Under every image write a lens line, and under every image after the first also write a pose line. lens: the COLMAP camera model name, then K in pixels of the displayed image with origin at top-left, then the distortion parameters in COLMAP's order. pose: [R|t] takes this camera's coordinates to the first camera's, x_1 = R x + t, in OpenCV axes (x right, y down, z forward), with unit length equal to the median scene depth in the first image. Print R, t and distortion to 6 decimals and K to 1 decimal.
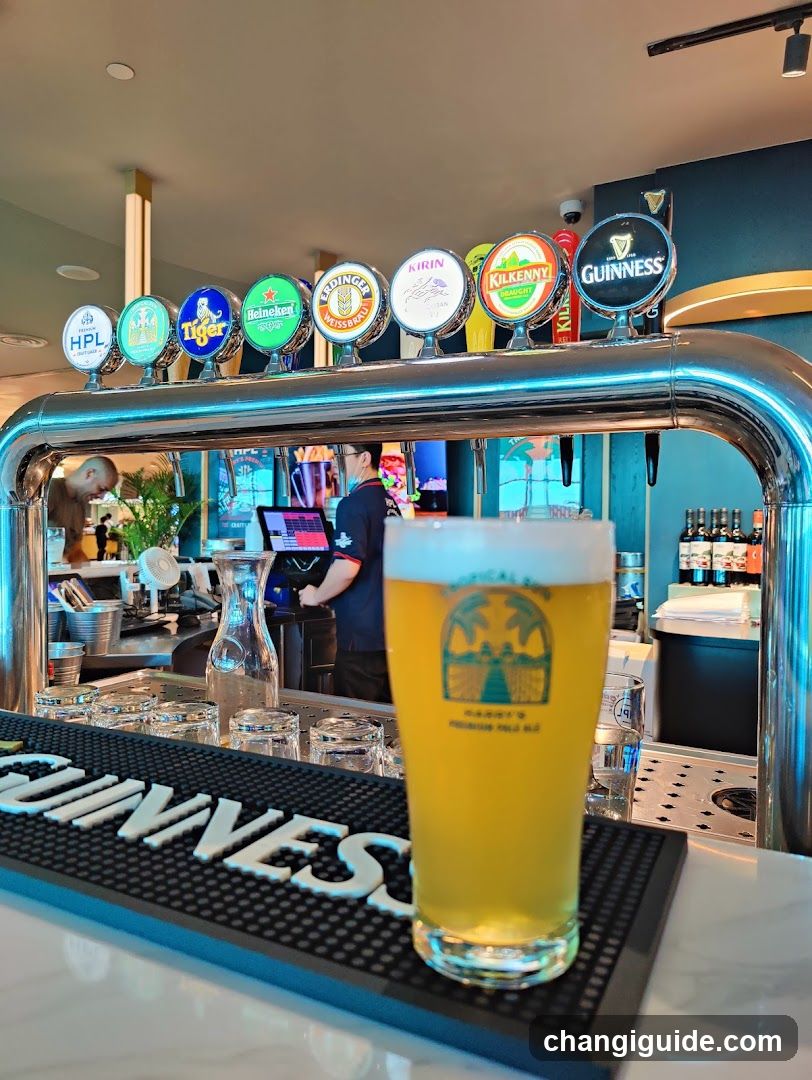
lens RADIAL K [[750.6, 0, 408.7], [0, 750.6, 539.3], [0, 0, 1]] dist [0.011925, -0.000023]
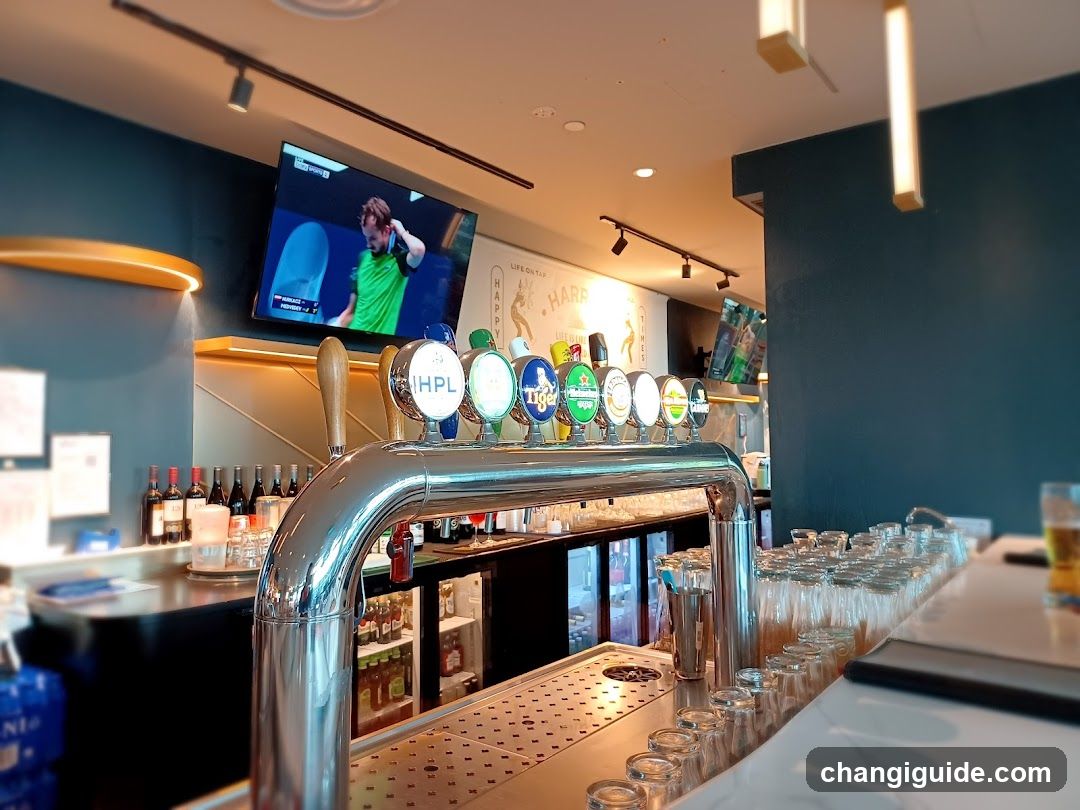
lens RADIAL K [[750.6, 0, 541.5], [0, 750.6, 401.8], [0, 0, 1]] dist [0.011925, -0.000023]
pose [[0.178564, 0.039640, 0.983129, -1.310951], [0.018637, 0.998873, -0.043659, -0.223276], [-0.983752, 0.026118, 0.177624, 0.803510]]
